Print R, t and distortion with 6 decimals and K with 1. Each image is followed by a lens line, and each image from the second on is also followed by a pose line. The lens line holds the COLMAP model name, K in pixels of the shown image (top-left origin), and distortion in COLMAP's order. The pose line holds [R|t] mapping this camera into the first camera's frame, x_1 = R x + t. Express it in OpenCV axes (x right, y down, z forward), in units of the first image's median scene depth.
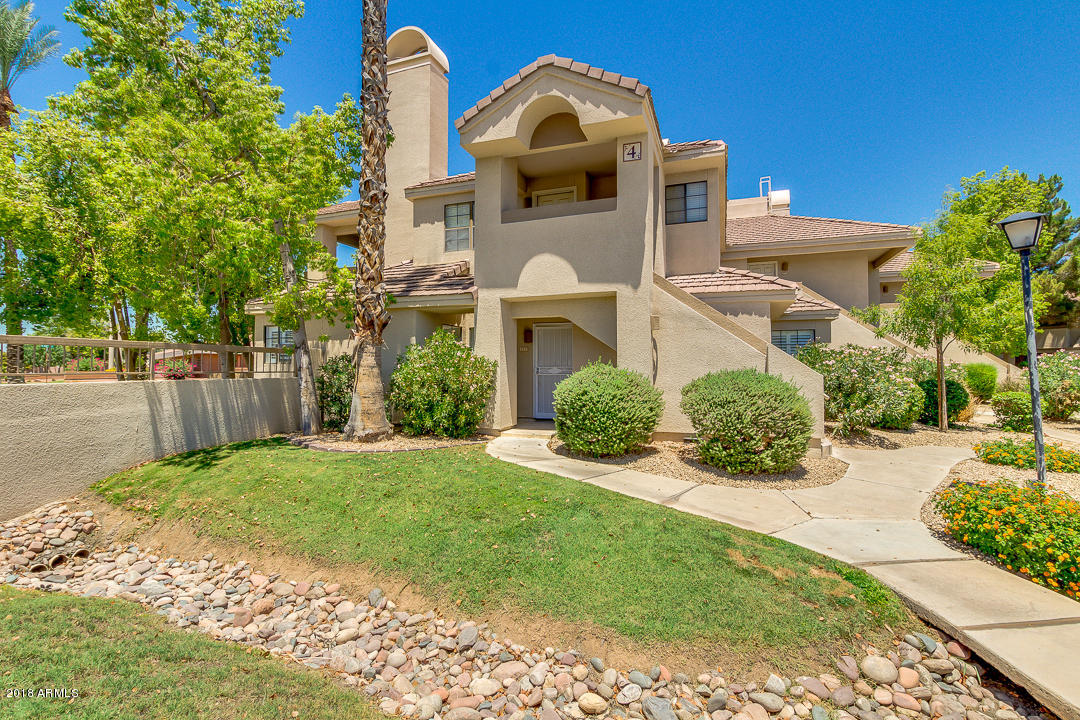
lens RADIAL K [[501.0, 0, 547.5], [0, 501.0, 355.7], [0, 0, 1]] dist [0.016419, -0.008295]
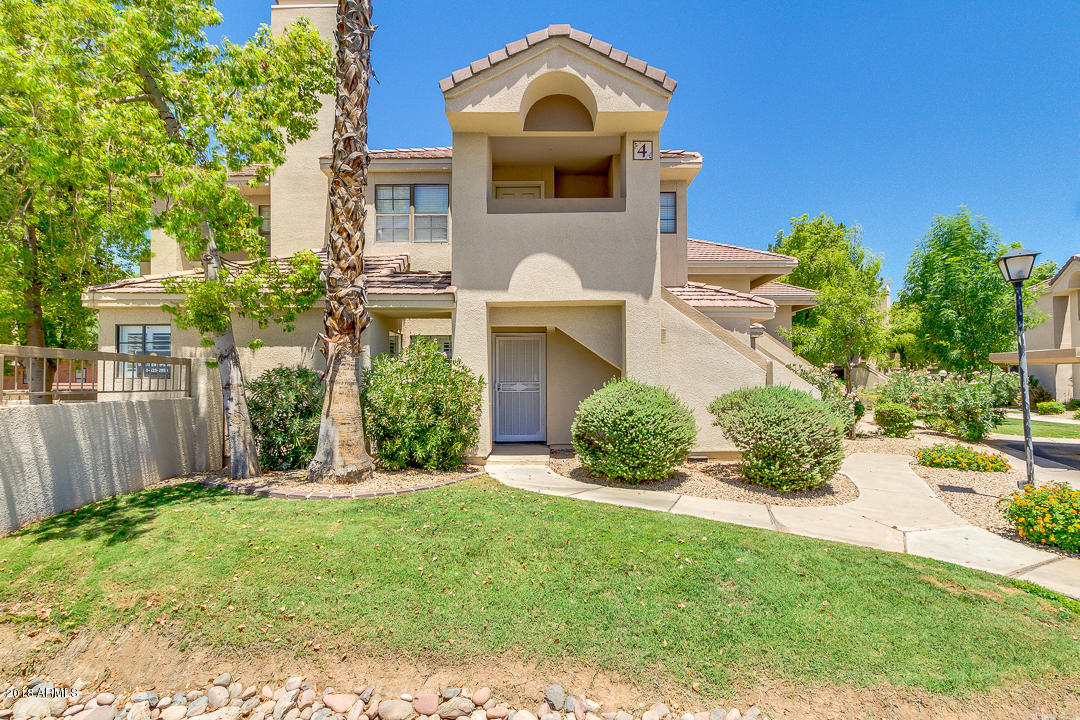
lens RADIAL K [[521.5, 0, 541.0], [0, 521.5, 374.7], [0, 0, 1]] dist [0.009224, -0.001717]
pose [[0.945187, 0.003913, 0.326506, -0.324867], [-0.007145, 0.999937, 0.008699, -0.000228], [-0.326451, -0.010555, 0.945155, 0.151116]]
